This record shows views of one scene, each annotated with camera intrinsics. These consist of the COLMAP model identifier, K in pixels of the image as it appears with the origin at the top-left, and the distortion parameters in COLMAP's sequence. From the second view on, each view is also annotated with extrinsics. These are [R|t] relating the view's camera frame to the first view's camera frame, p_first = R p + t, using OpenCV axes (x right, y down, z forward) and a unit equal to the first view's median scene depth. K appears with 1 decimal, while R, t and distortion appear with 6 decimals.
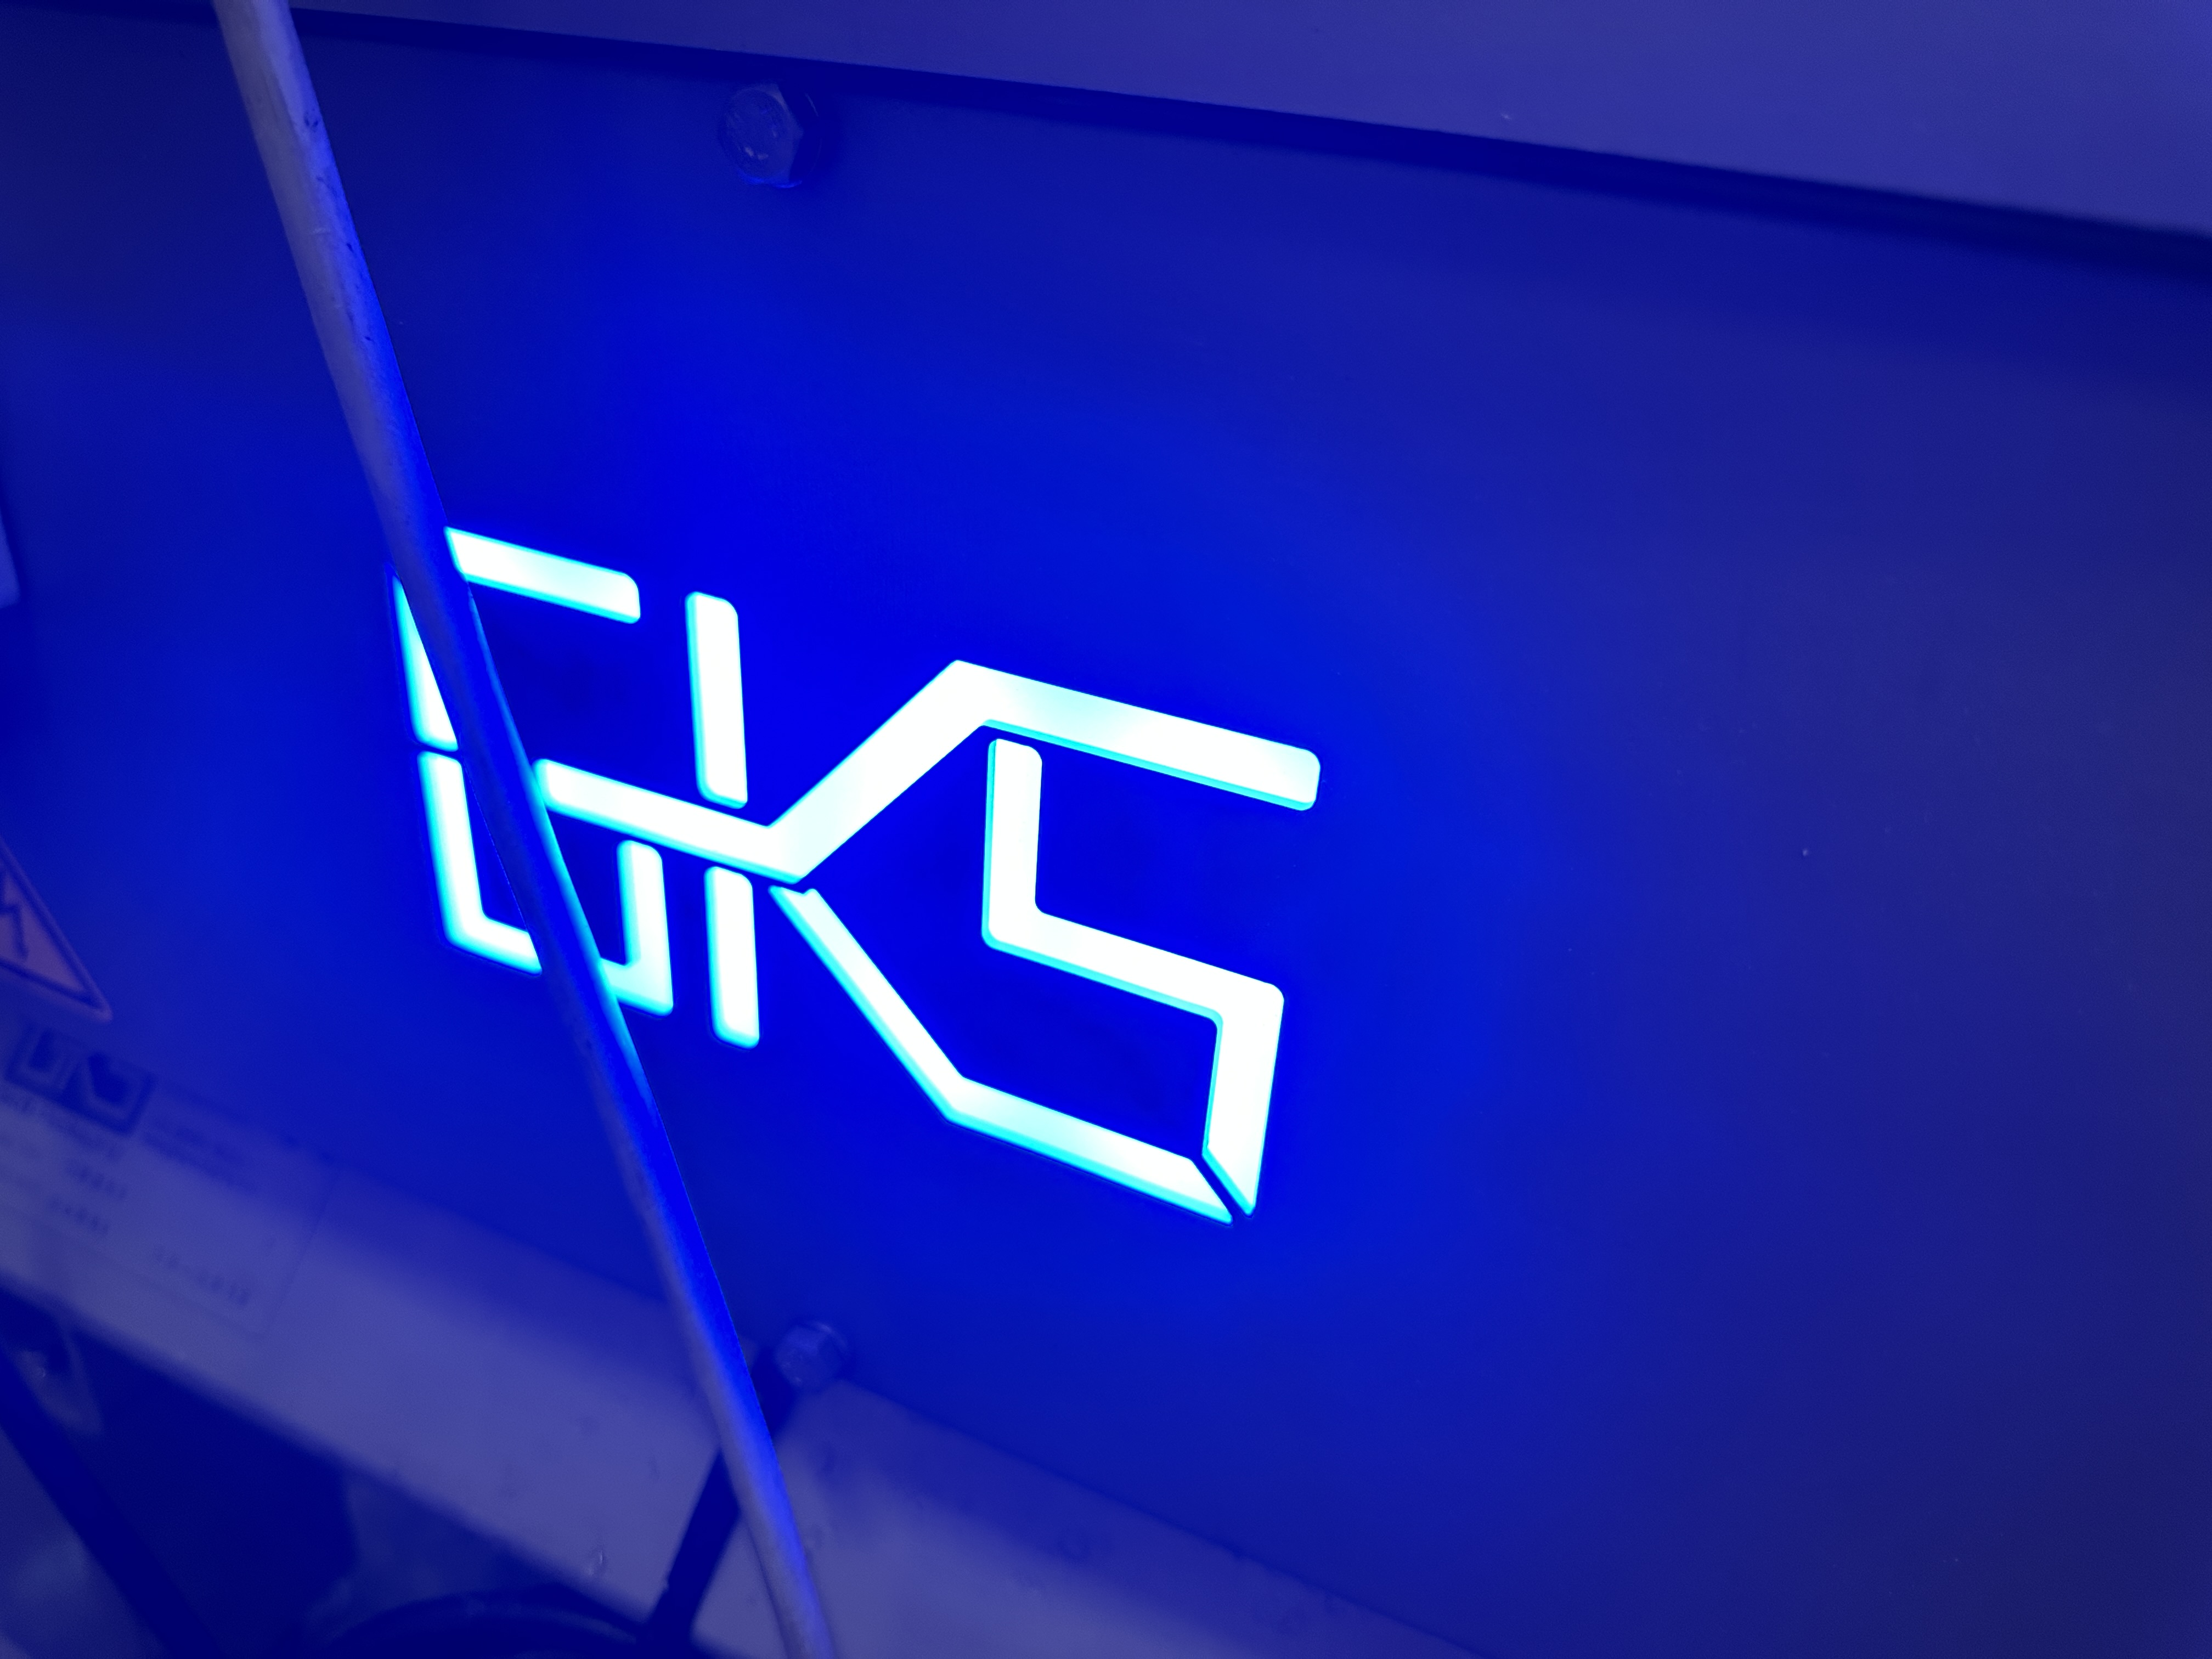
lens RADIAL K [[1535.9, 0, 1107.5], [0, 1535.9, 779.9], [0, 0, 1]] dist [0.033659, -0.105632]
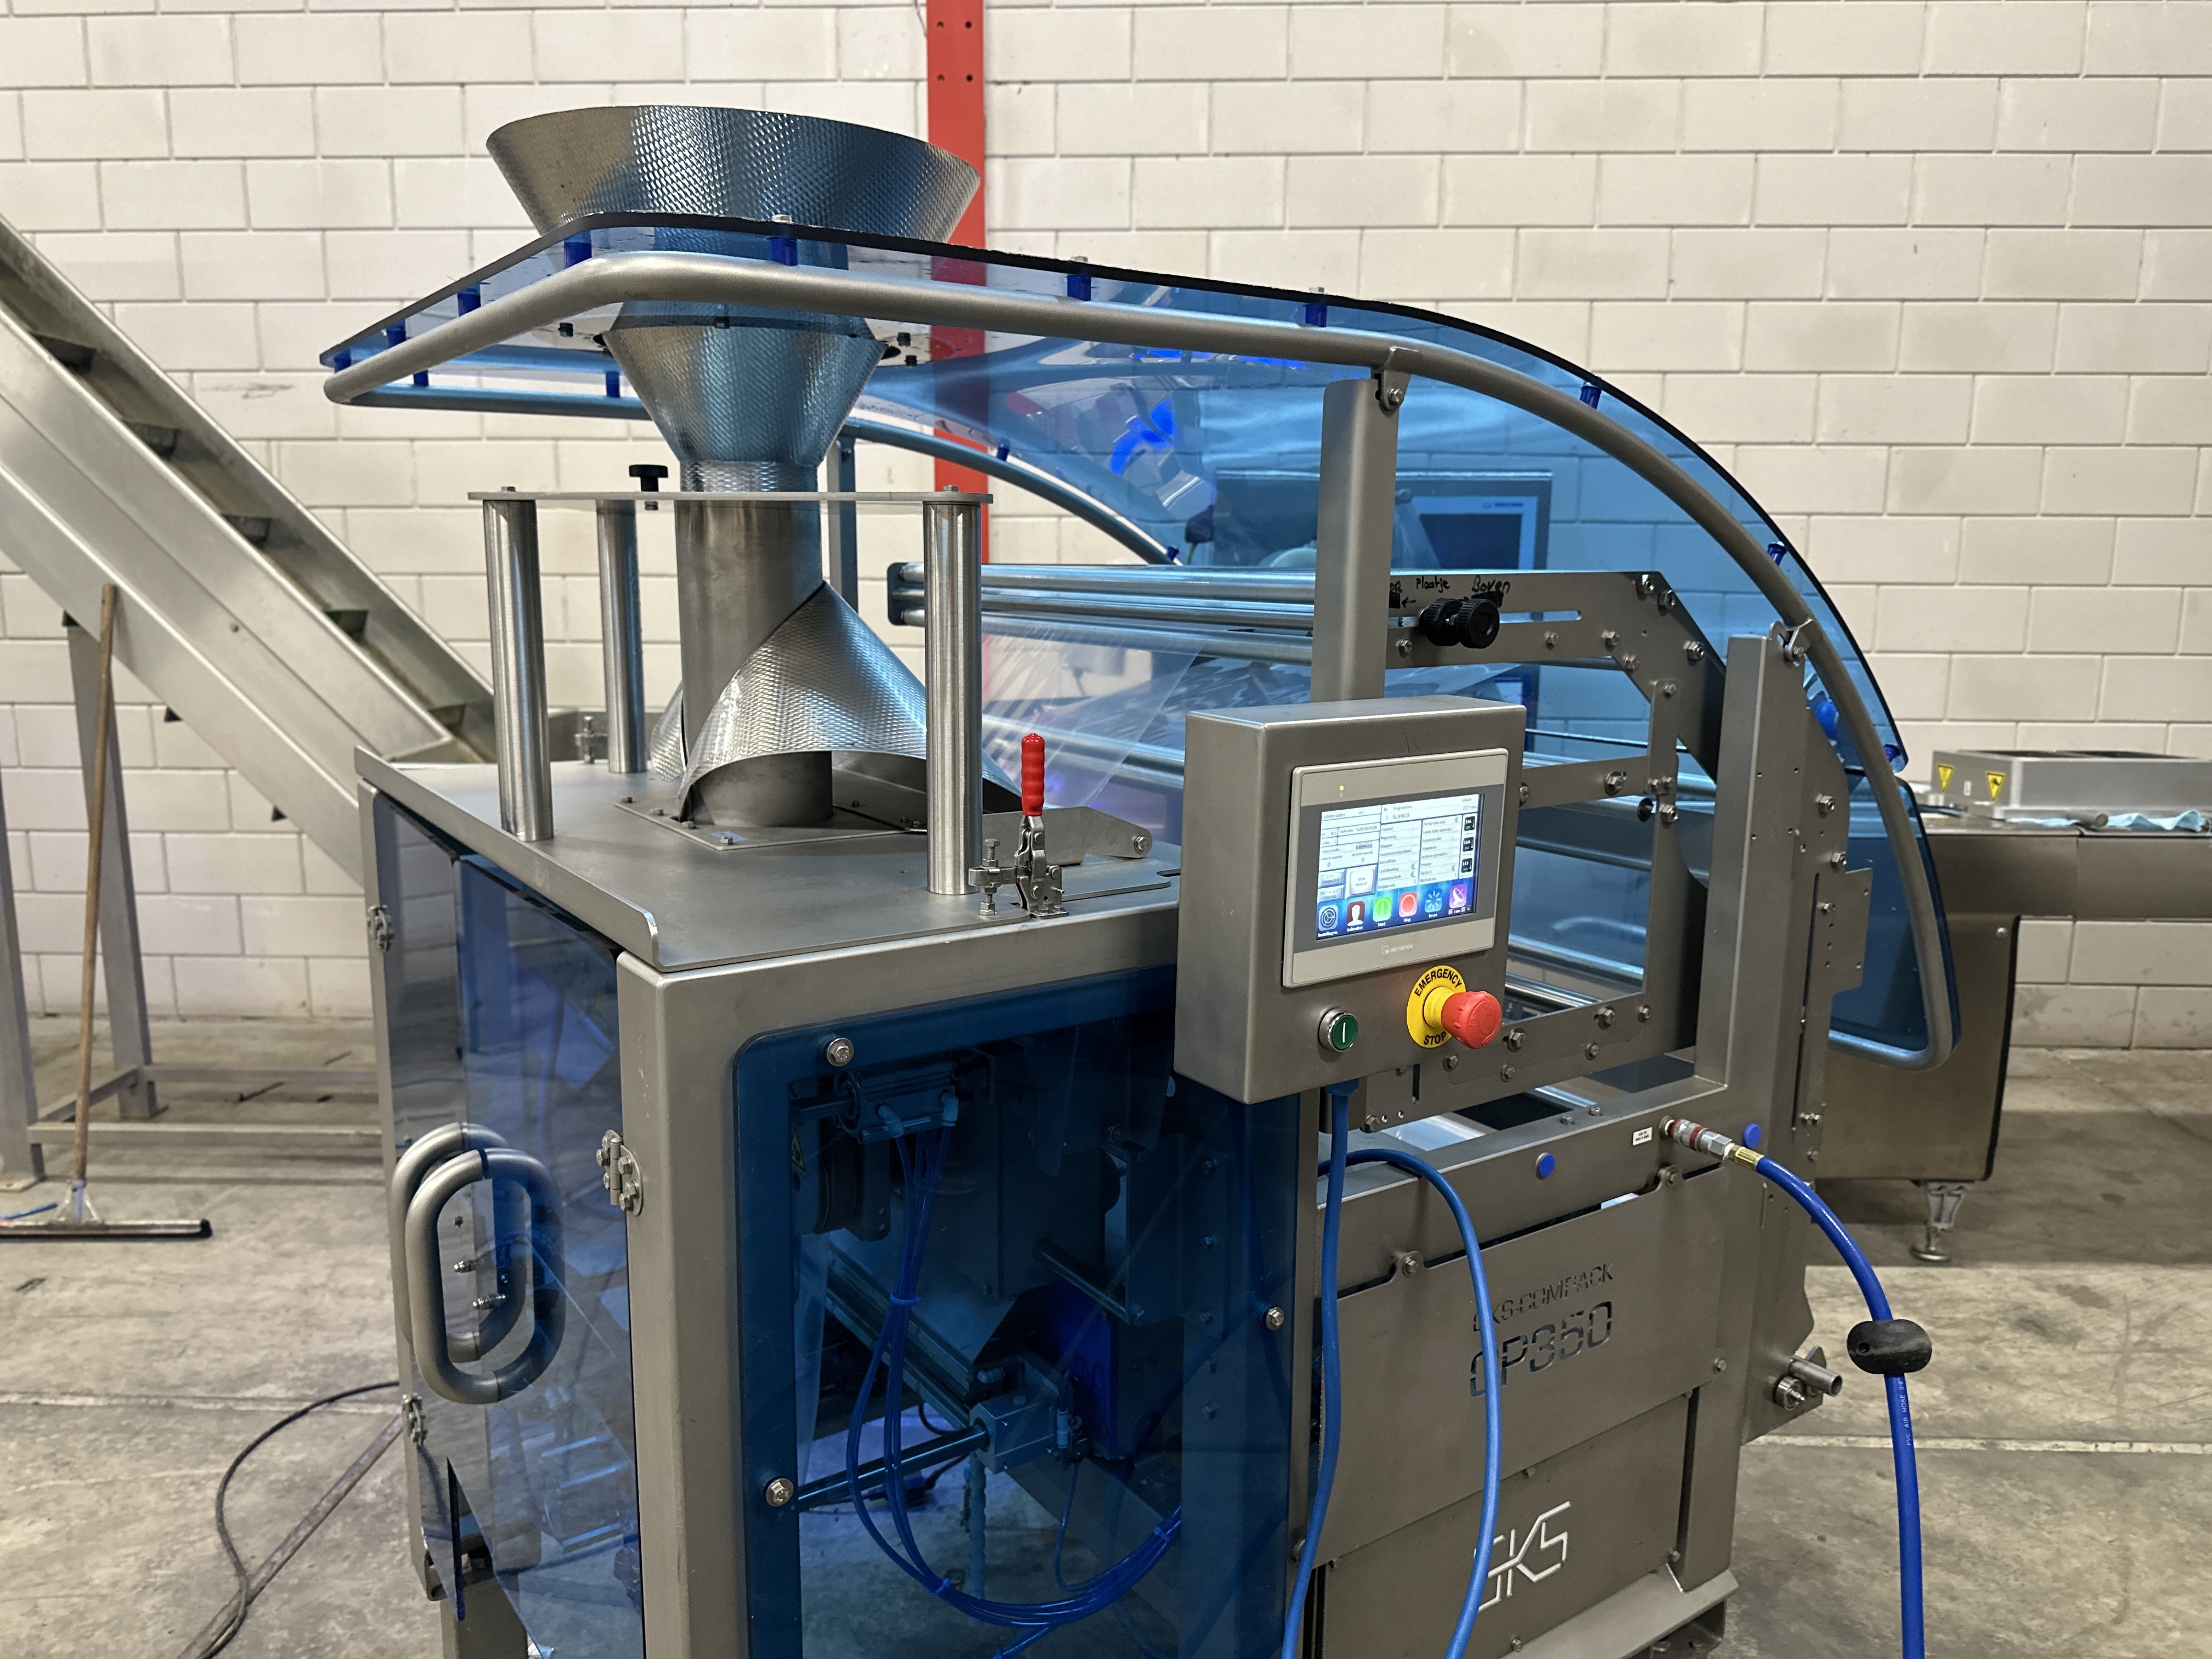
lens RADIAL K [[1594.3, 0, 1111.8], [0, 1594.3, 827.6], [0, 0, 1]] dist [0.033272, -0.027133]
pose [[0.533485, -0.210815, 0.819116, -6.296416], [0.437126, 0.897800, -0.053632, -3.260554], [-0.724096, 0.386668, 0.571115, -3.020358]]
